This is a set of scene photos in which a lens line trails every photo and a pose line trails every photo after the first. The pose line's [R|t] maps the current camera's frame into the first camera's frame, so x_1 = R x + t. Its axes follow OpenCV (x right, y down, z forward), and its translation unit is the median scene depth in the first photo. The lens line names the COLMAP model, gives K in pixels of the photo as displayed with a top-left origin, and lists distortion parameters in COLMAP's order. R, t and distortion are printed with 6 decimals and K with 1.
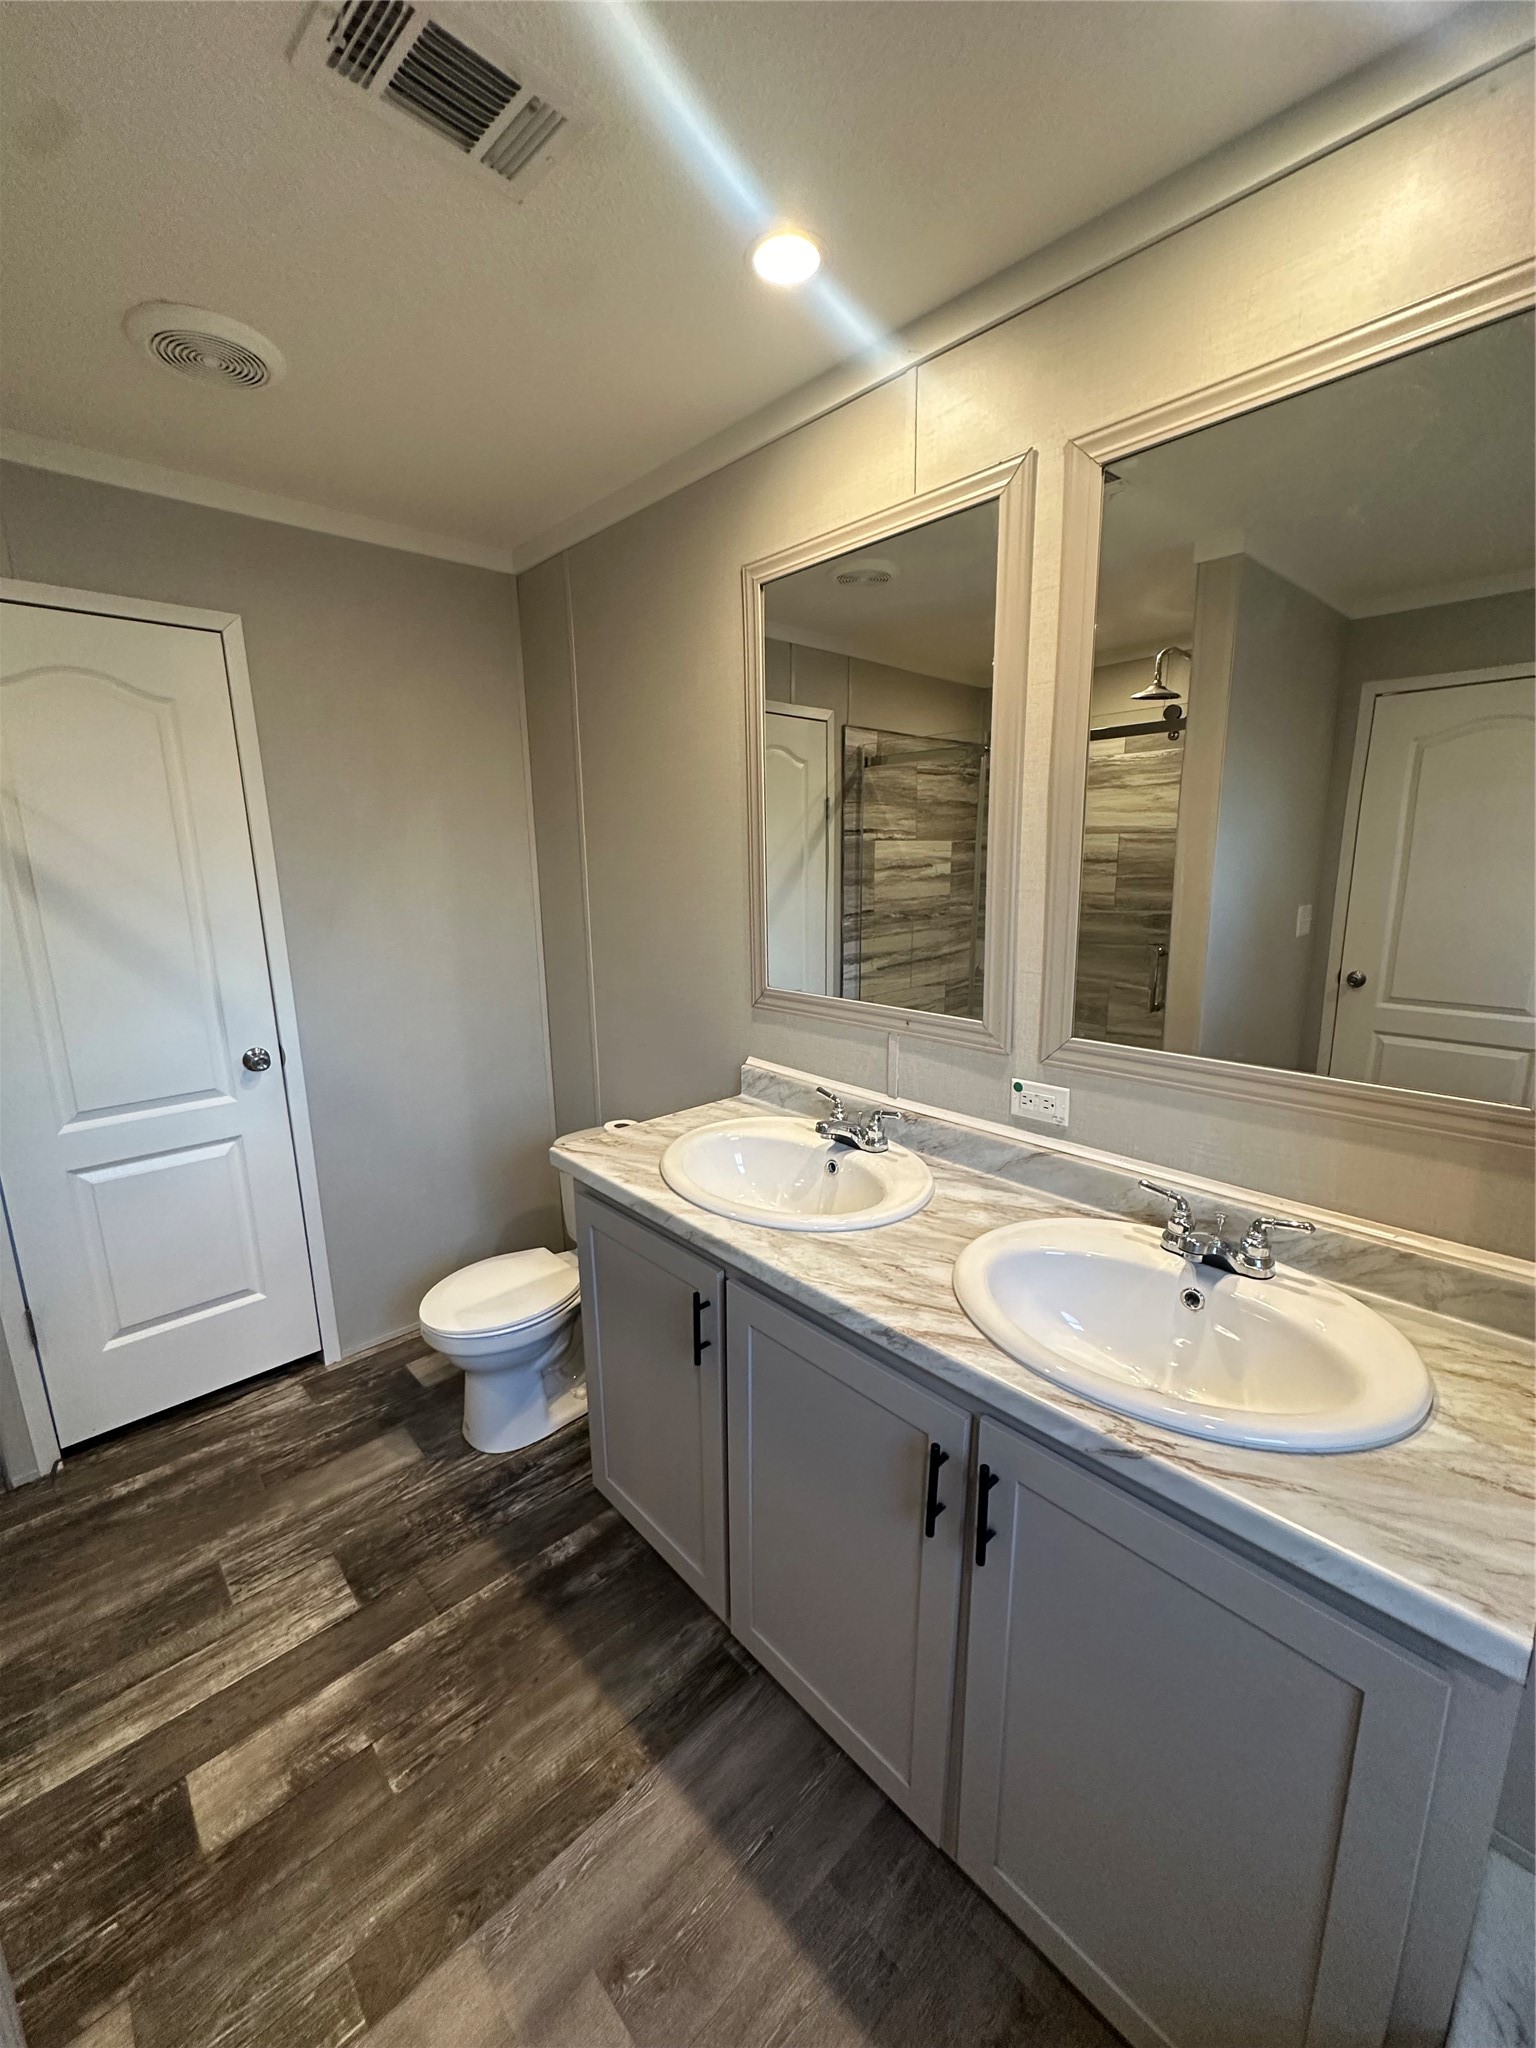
lens RADIAL K [[813.2, 0, 769.0], [0, 813.2, 1015.5], [0, 0, 1]] dist [-0.005171, 0.001307]
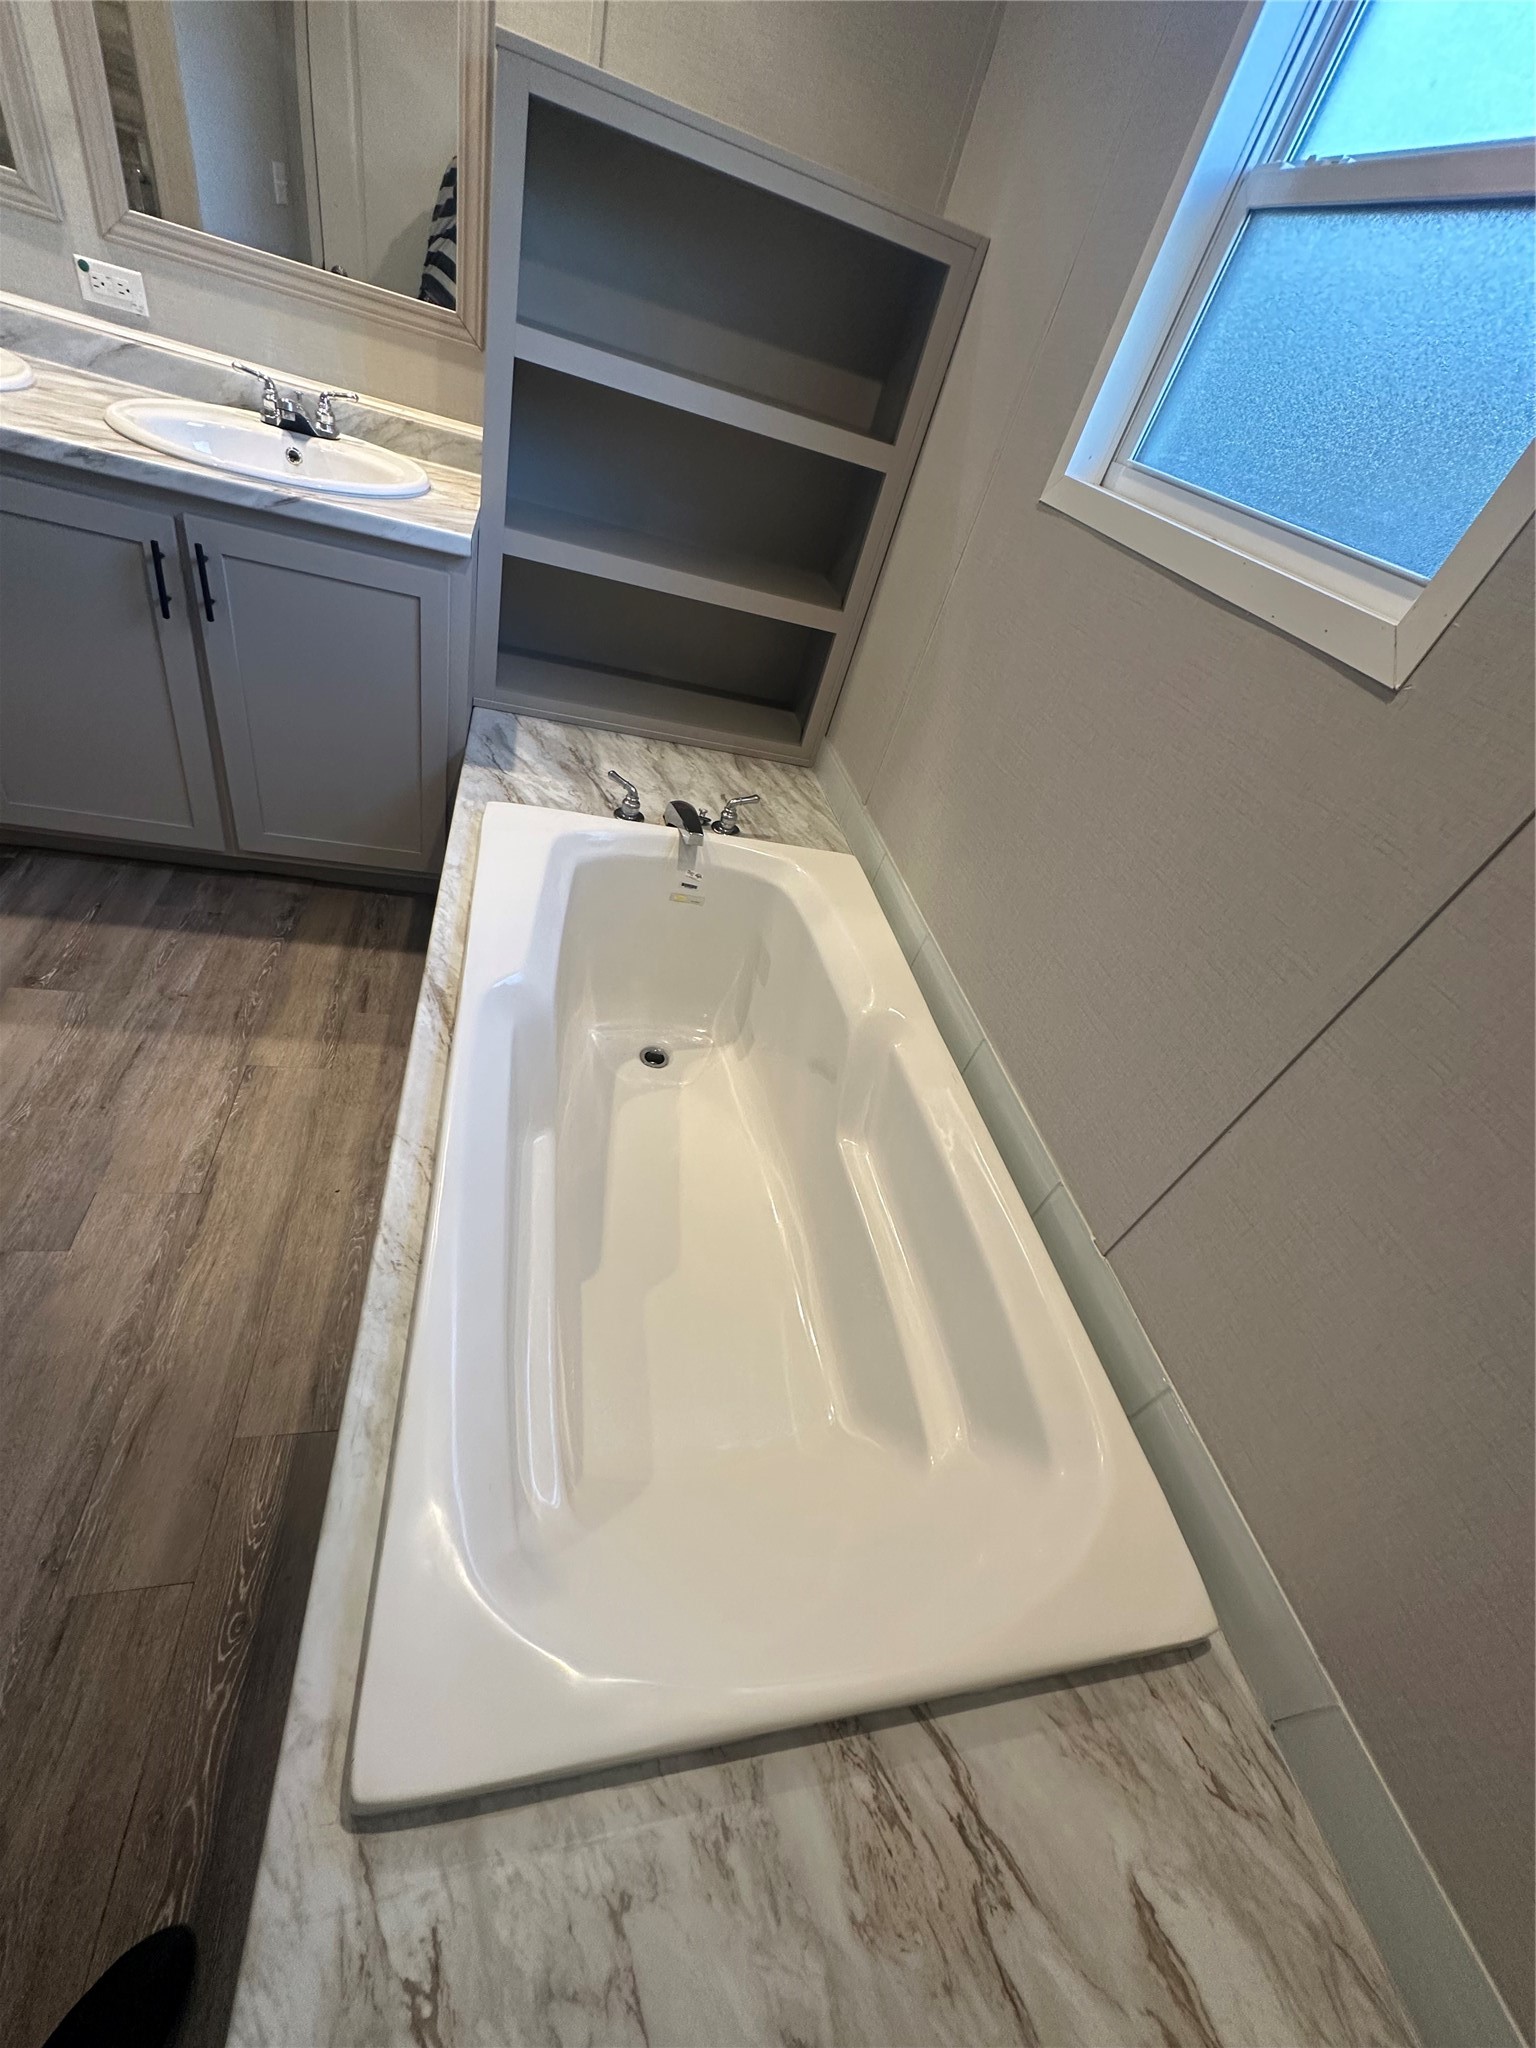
lens RADIAL K [[813.2, 0, 759.1], [0, 813.2, 1026.3], [0, 0, 1]] dist [-0.005171, 0.001307]
pose [[0.516341, -0.444897, 0.731751, -0.488881], [-0.103792, 0.815657, 0.569149, 0.220912], [-0.850070, -0.369825, 0.374980, -0.554877]]
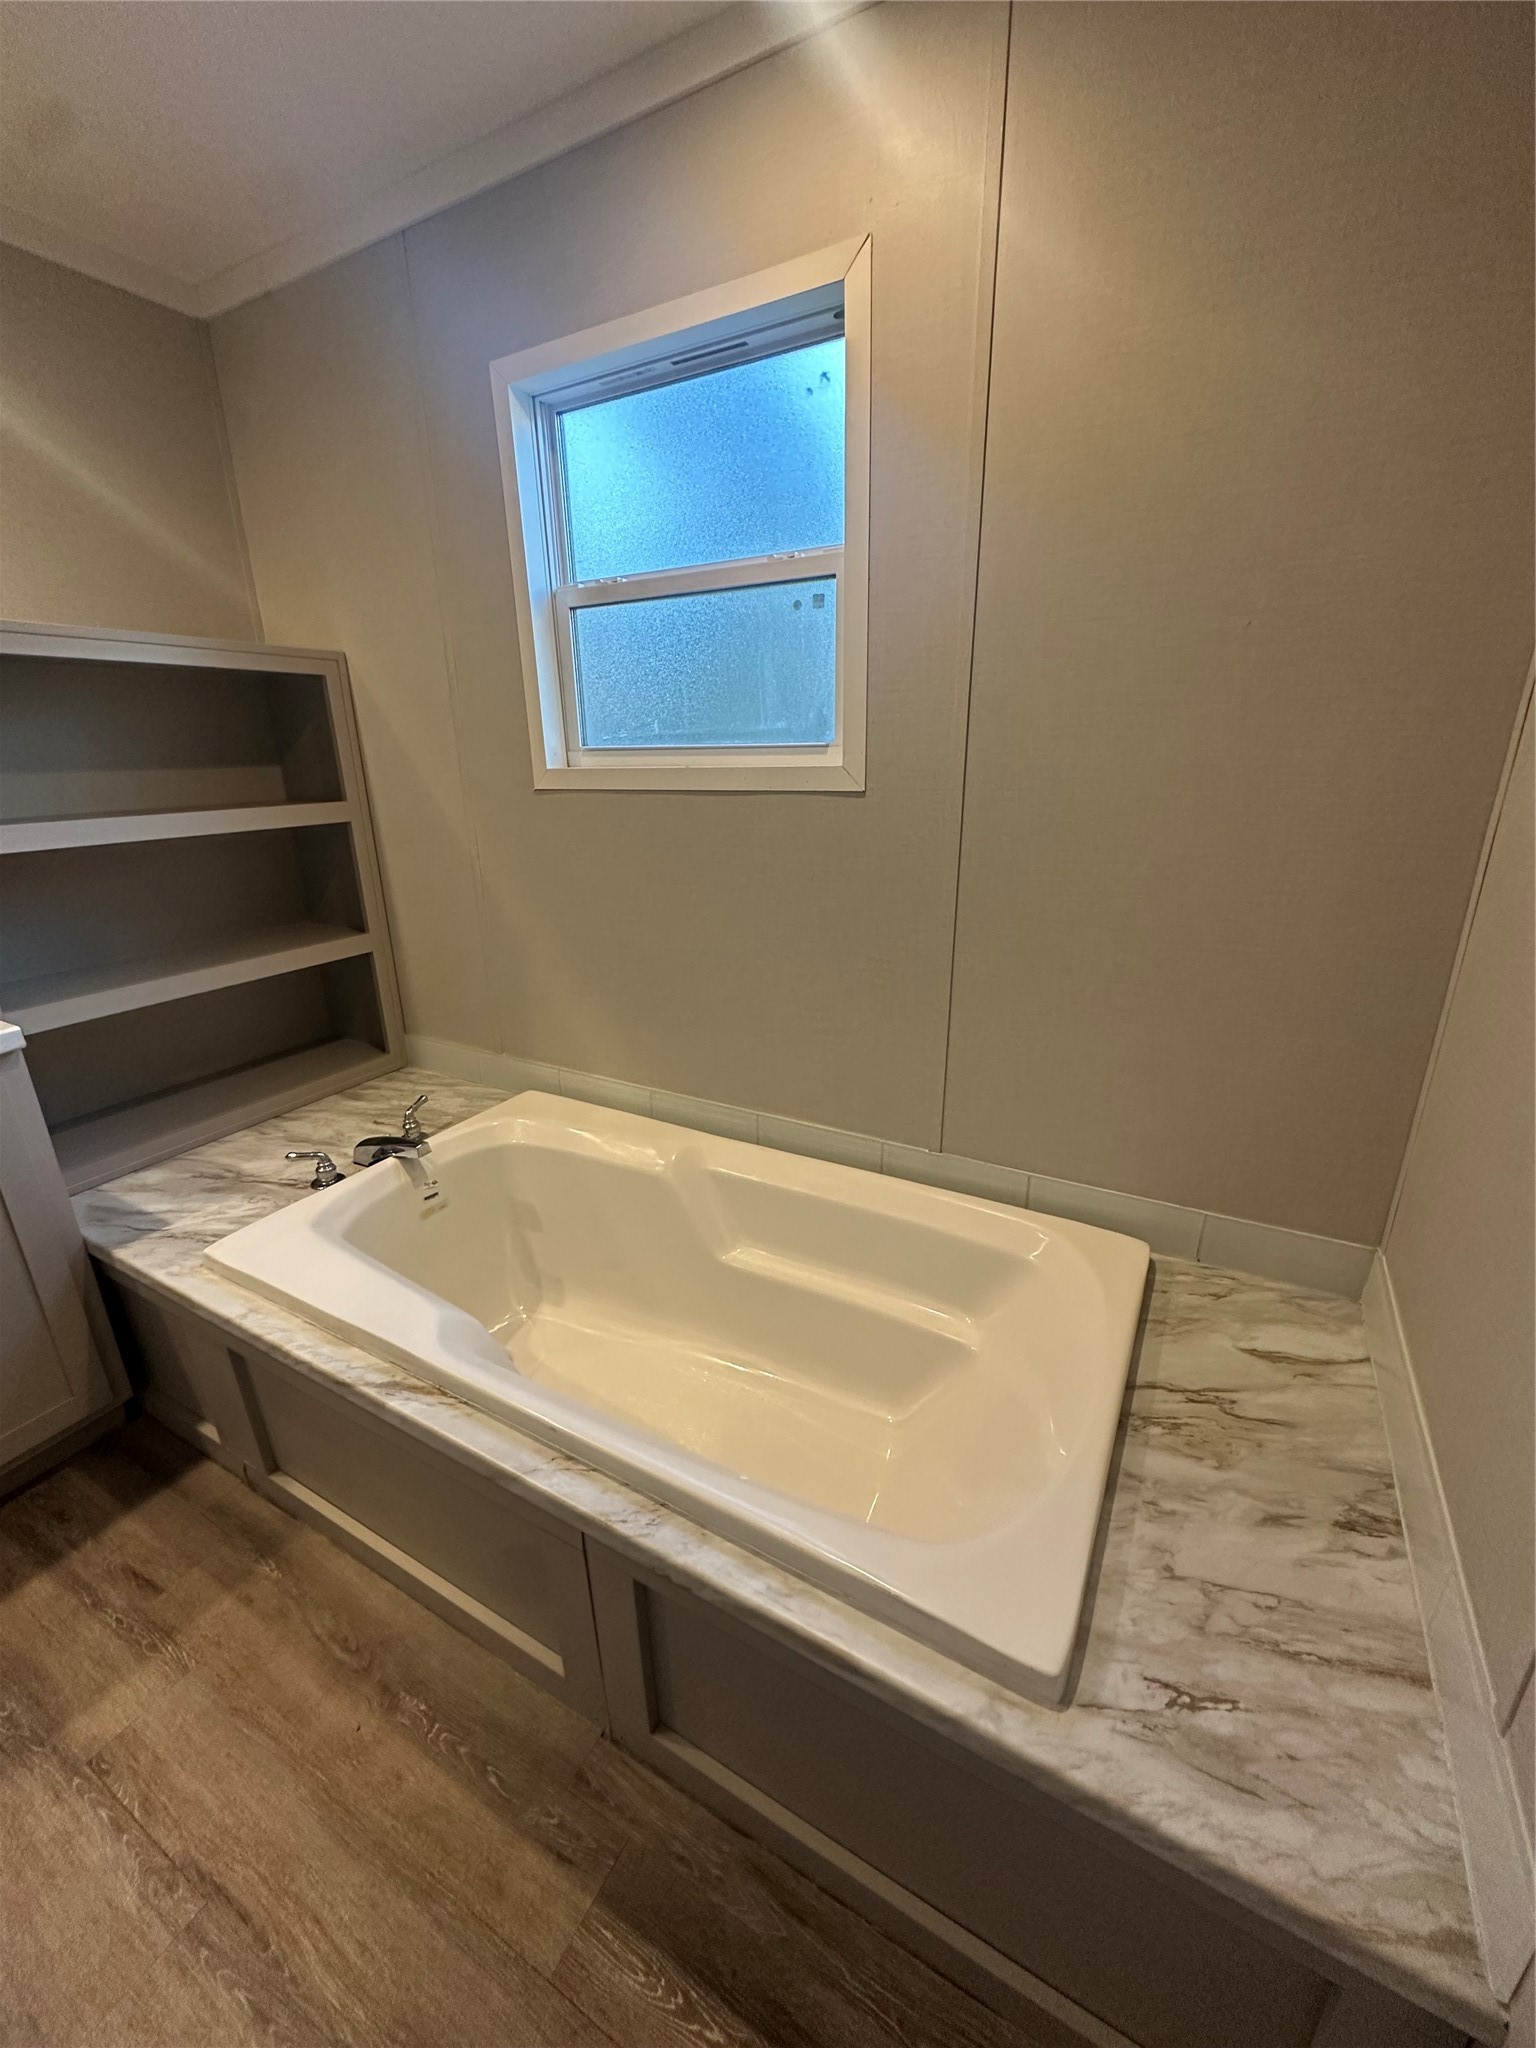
lens RADIAL K [[813.2, 0, 771.0], [0, 813.2, 1030.4], [0, 0, 1]] dist [-0.005171, 0.001307]
pose [[-0.303072, -0.301029, 0.904173, -0.769687], [0.203462, 0.906480, 0.369996, 0.170016], [-0.930994, 0.296100, -0.213481, -0.206627]]
